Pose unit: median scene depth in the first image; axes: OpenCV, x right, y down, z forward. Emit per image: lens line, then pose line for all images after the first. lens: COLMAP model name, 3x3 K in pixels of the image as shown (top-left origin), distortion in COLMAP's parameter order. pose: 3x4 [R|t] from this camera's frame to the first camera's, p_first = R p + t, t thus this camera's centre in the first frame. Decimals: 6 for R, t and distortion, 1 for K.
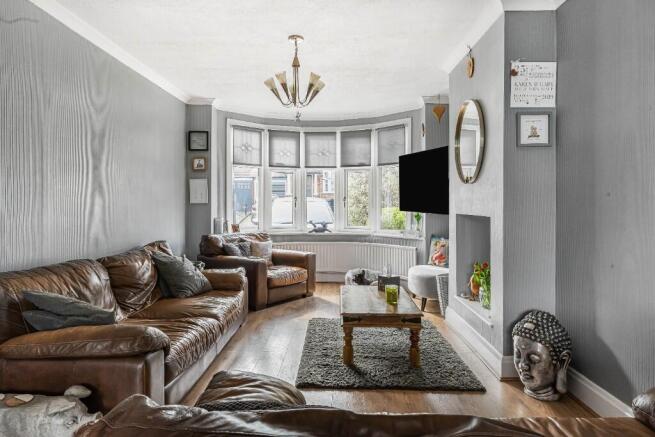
lens RADIAL K [[455.1, 0, 328.0], [0, 455.1, 215.2], [0, 0, 1]] dist [0.004572, 0.001372]
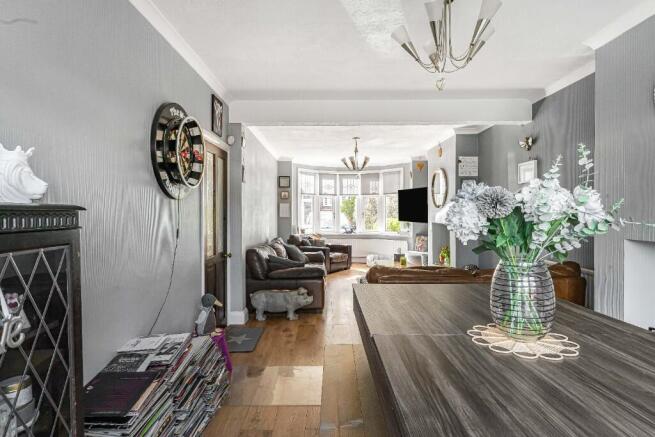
lens RADIAL K [[358.1, 0, 326.5], [0, 358.1, 219.9], [0, 0, 1]] dist [-0.002572, -0.000205]
pose [[0.999819, -0.004080, 0.018592, -0.148847], [0.004234, 0.999957, -0.008283, -0.002780], [-0.018557, 0.008360, 0.999793, -0.392583]]
